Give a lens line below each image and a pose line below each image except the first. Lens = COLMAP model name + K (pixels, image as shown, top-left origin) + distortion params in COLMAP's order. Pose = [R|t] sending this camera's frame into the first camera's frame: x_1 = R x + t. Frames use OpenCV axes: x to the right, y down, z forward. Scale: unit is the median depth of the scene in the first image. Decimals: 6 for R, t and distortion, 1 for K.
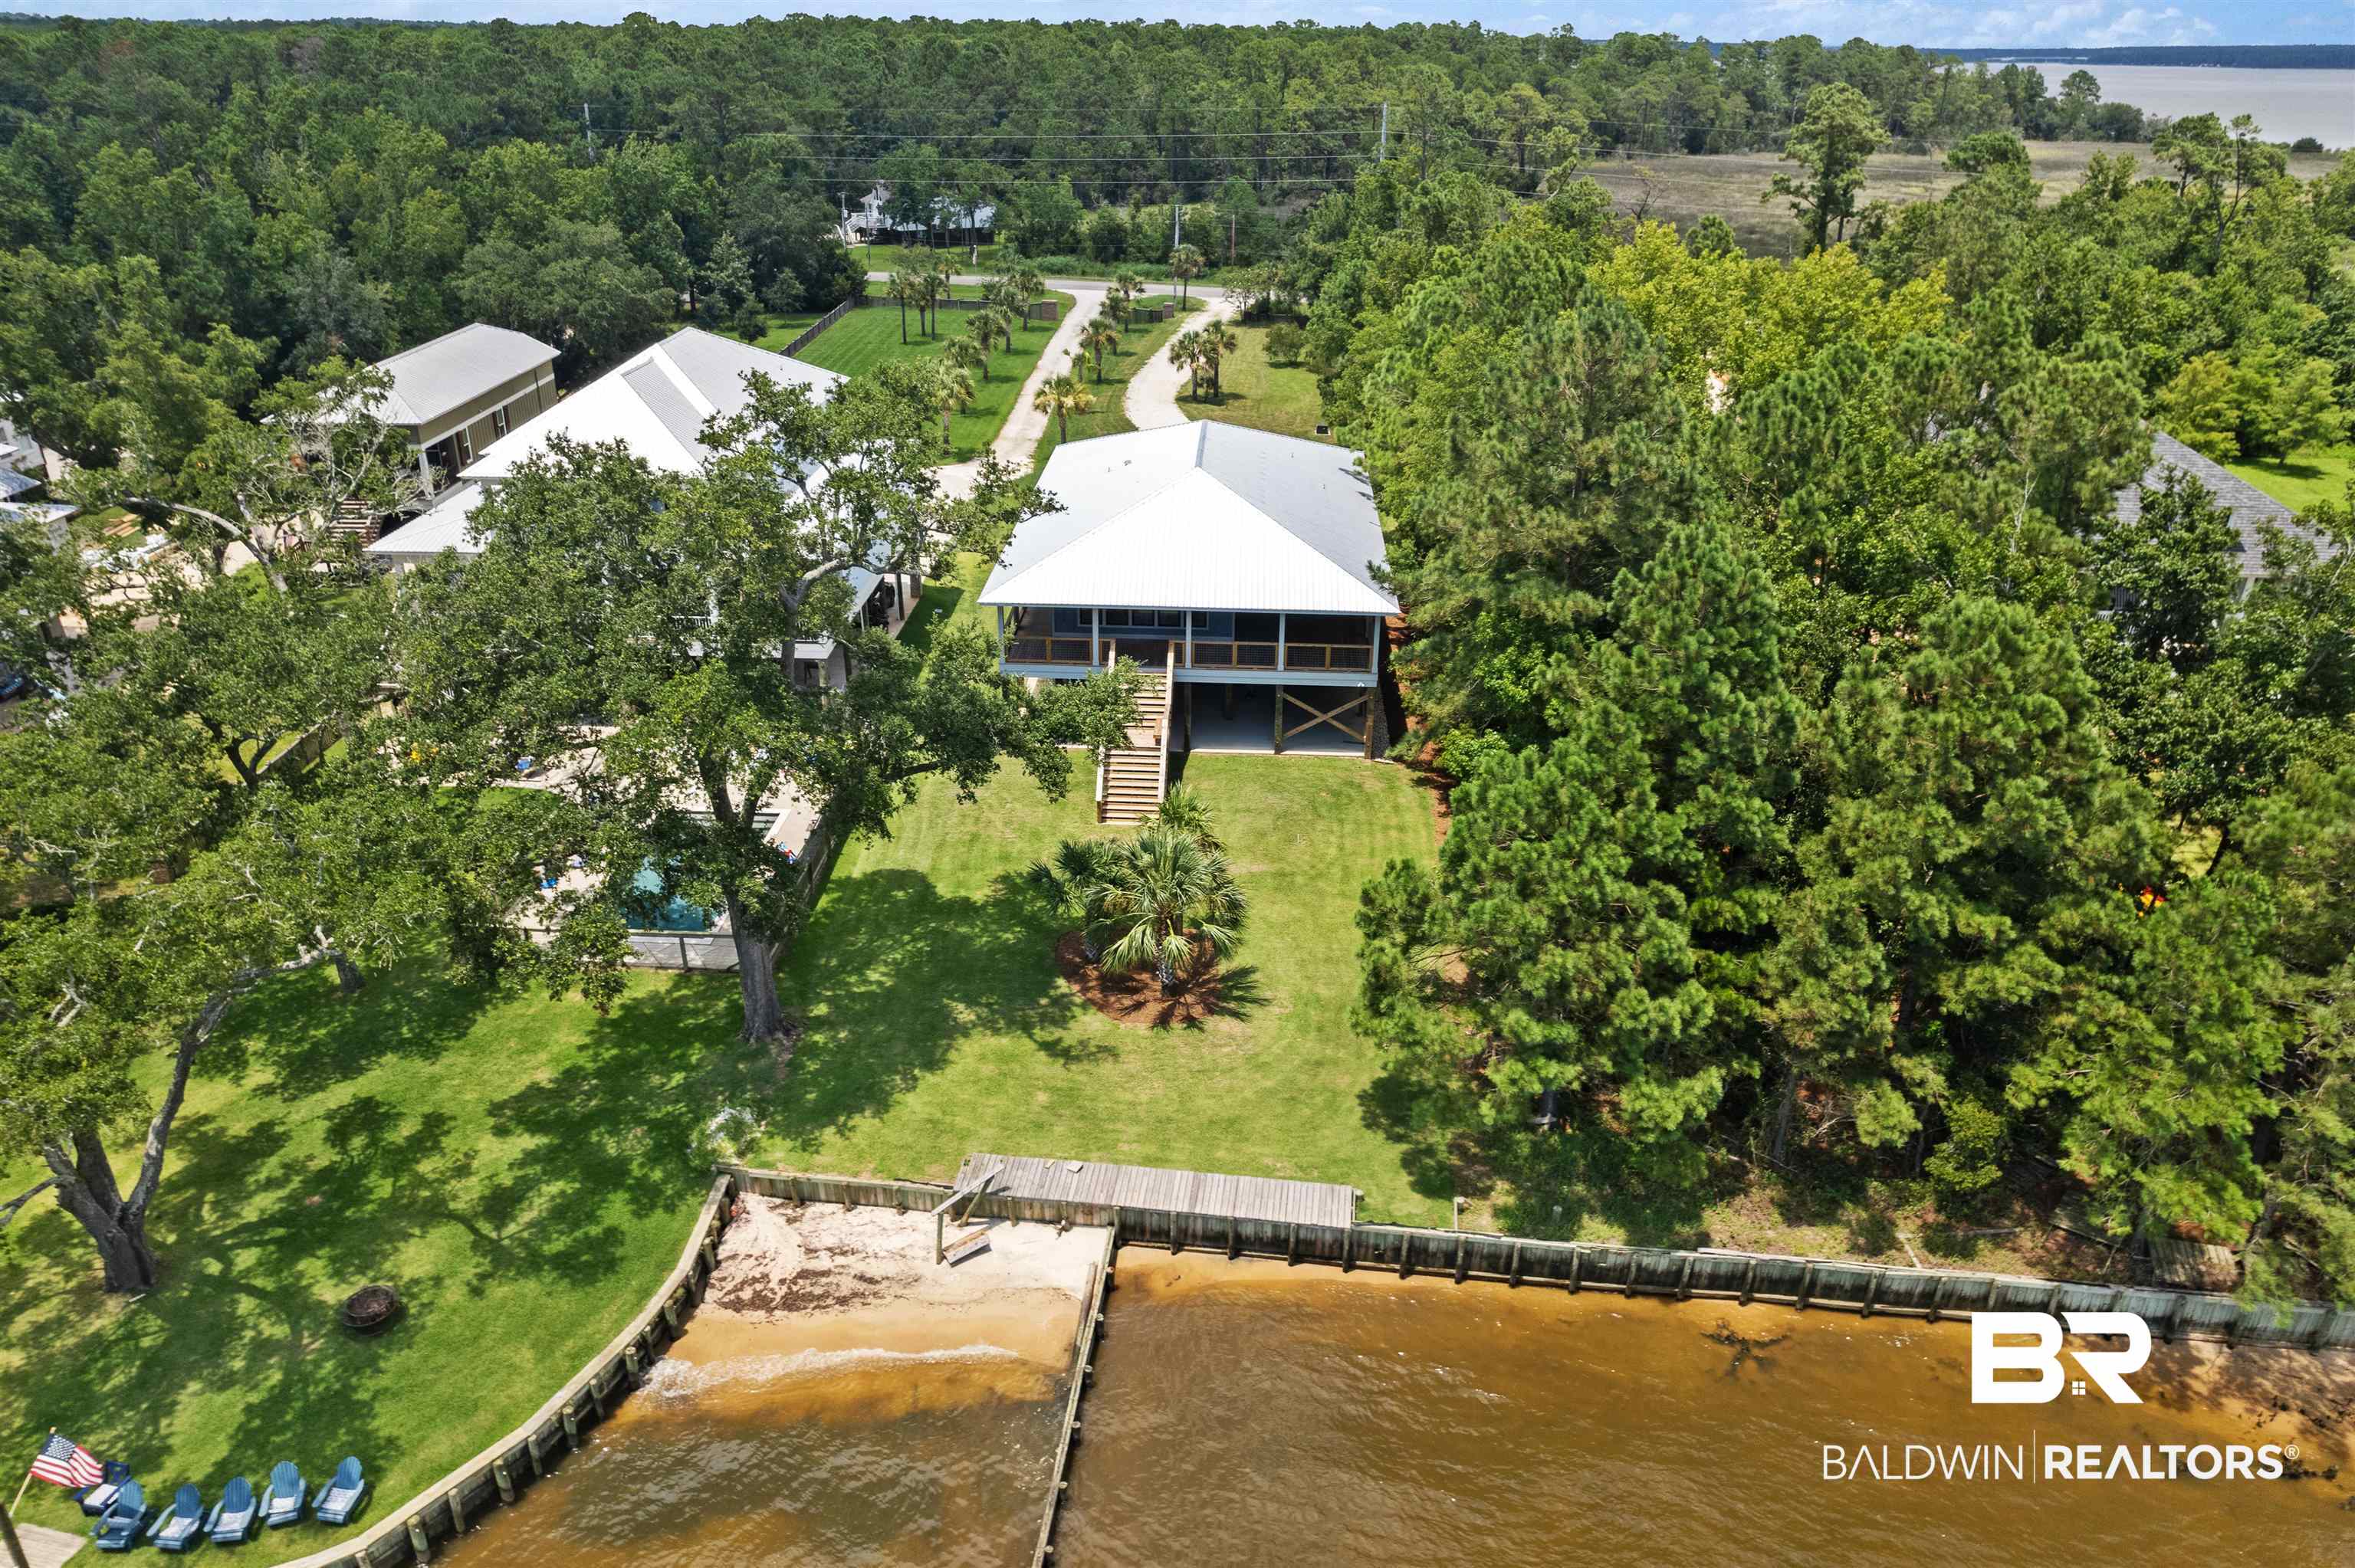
lens RADIAL K [[1496.9, 0, 1184.1], [0, 1496.9, 806.9], [0, 0, 1]] dist [-0.065143, 0.055628]
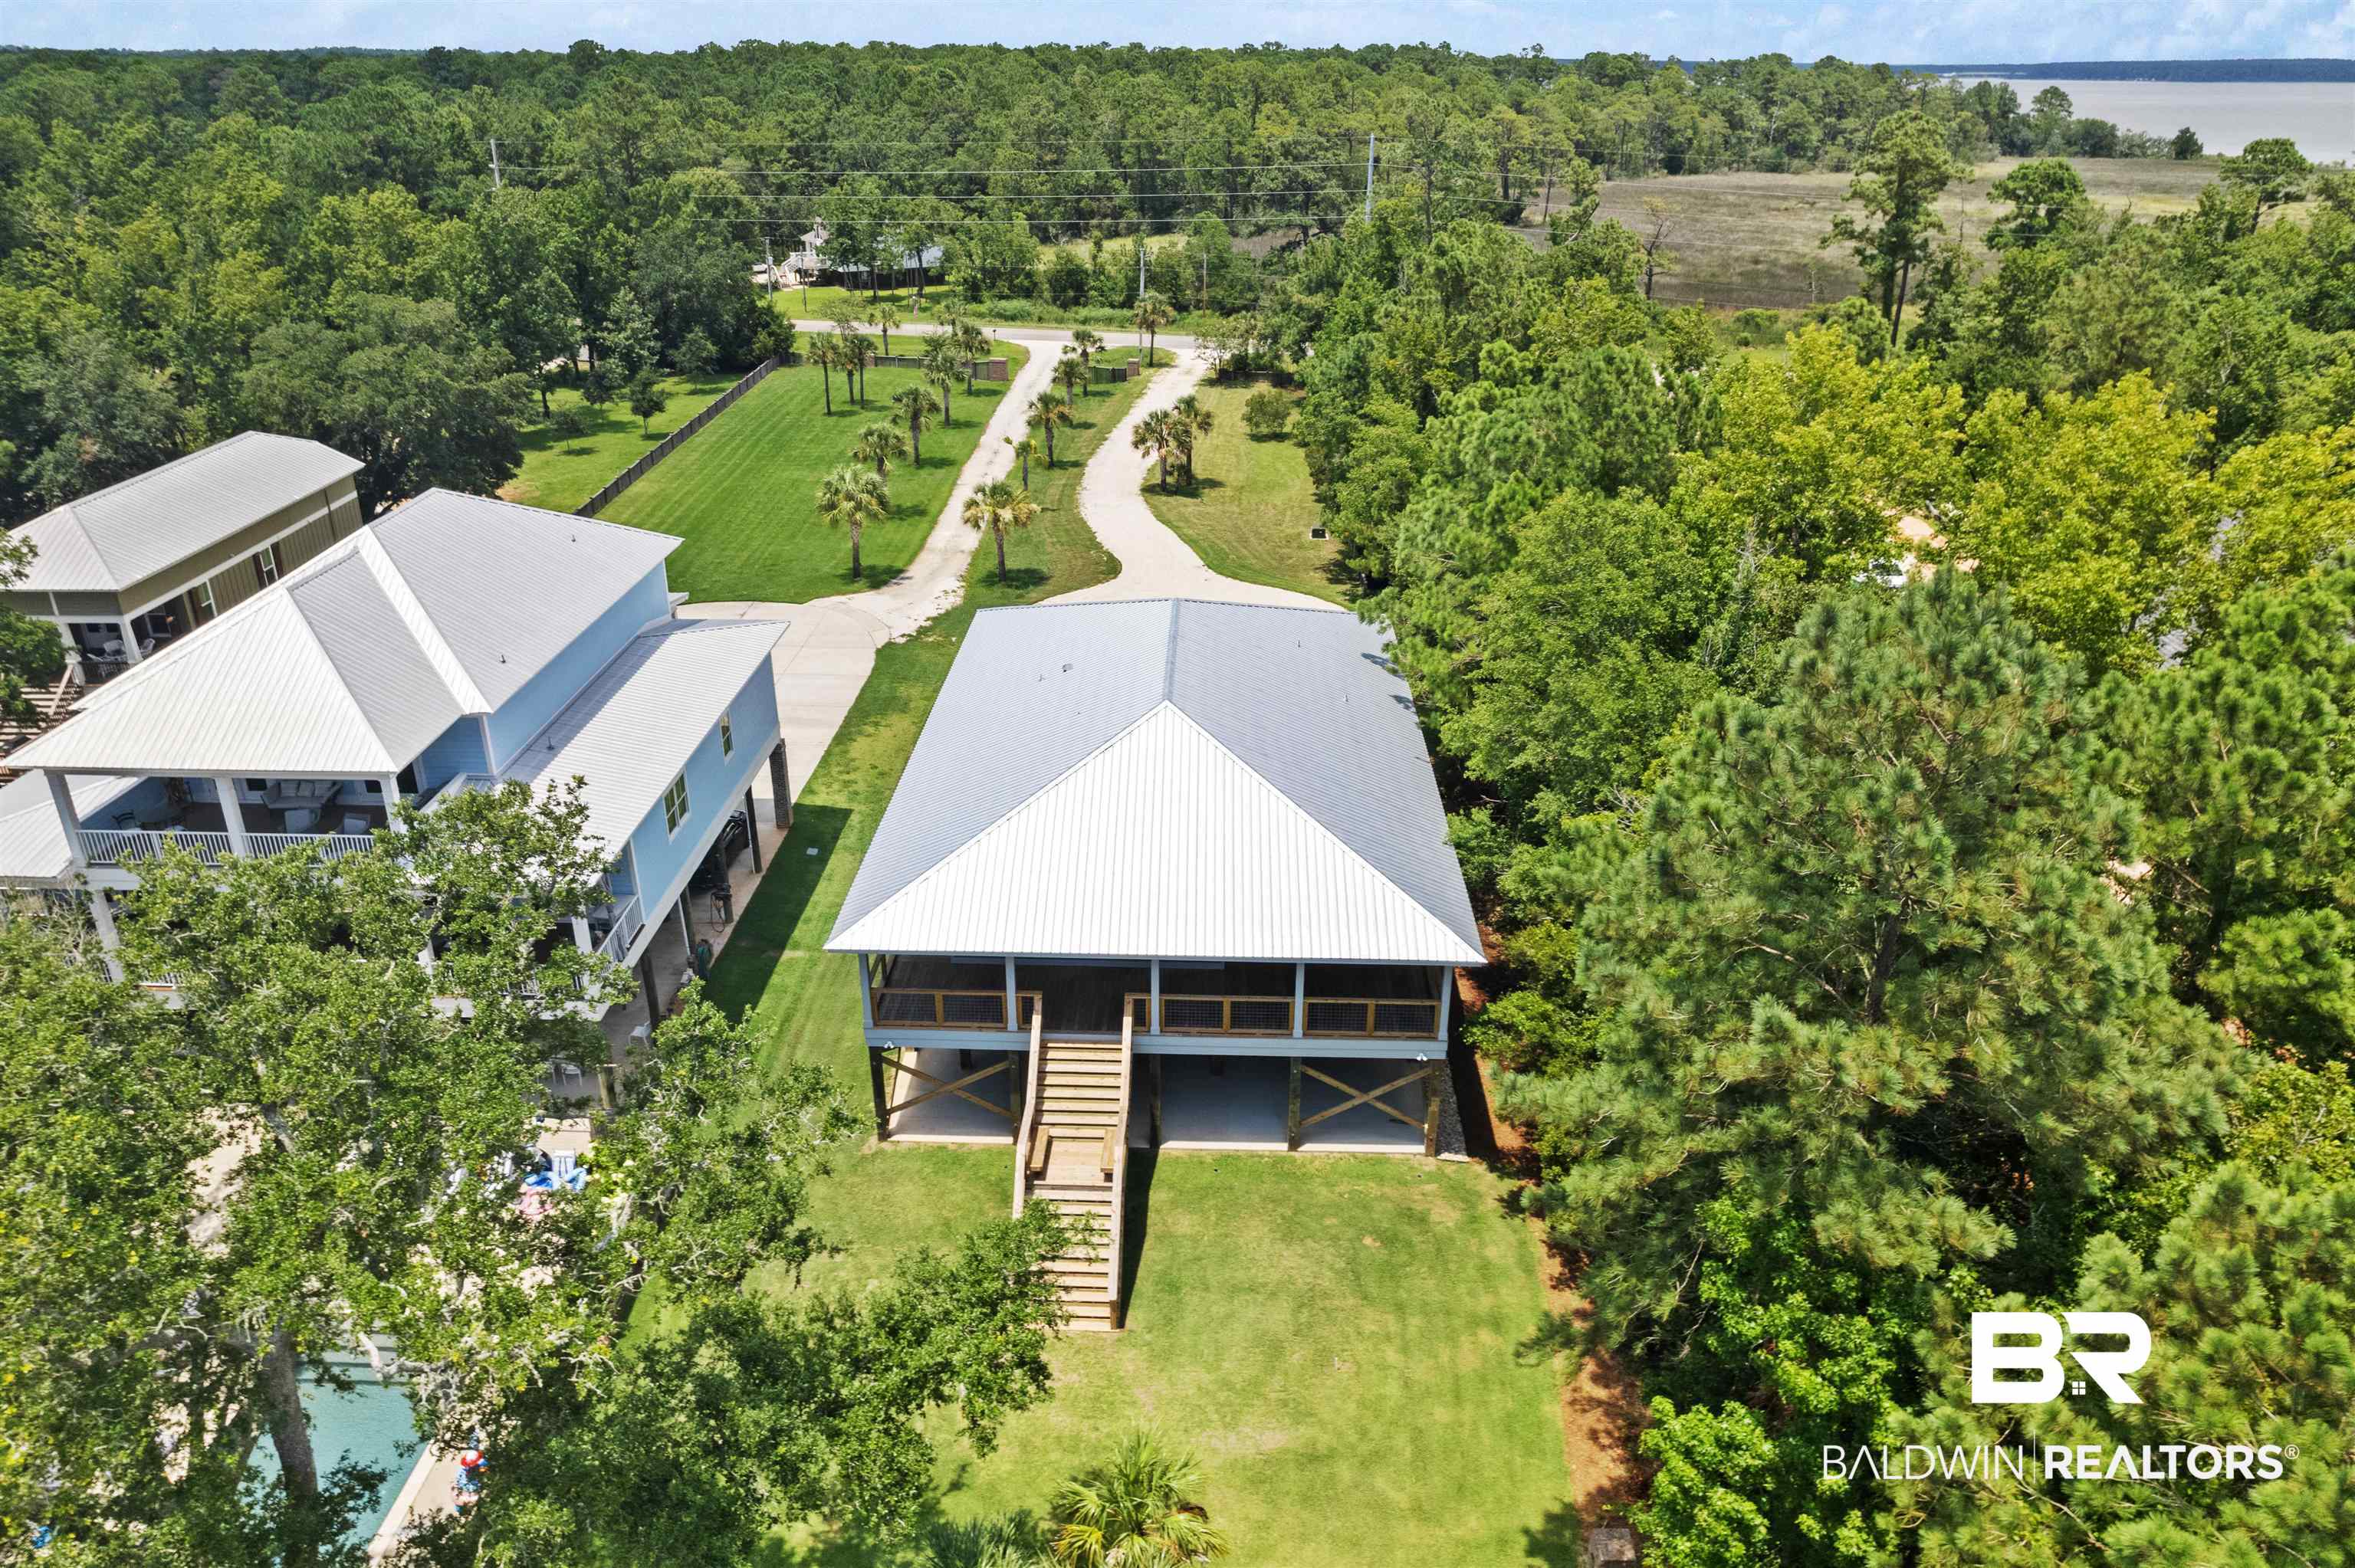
lens RADIAL K [[1513.0, 0, 1177.5], [0, 1513.0, 784.0], [0, 0, 1]] dist [-0.077026, 0.073867]
pose [[0.999846, -0.013273, 0.011461, 0.002316], [0.013596, 0.999500, -0.028562, -0.065849], [-0.011076, 0.028714, 0.999526, 0.123348]]
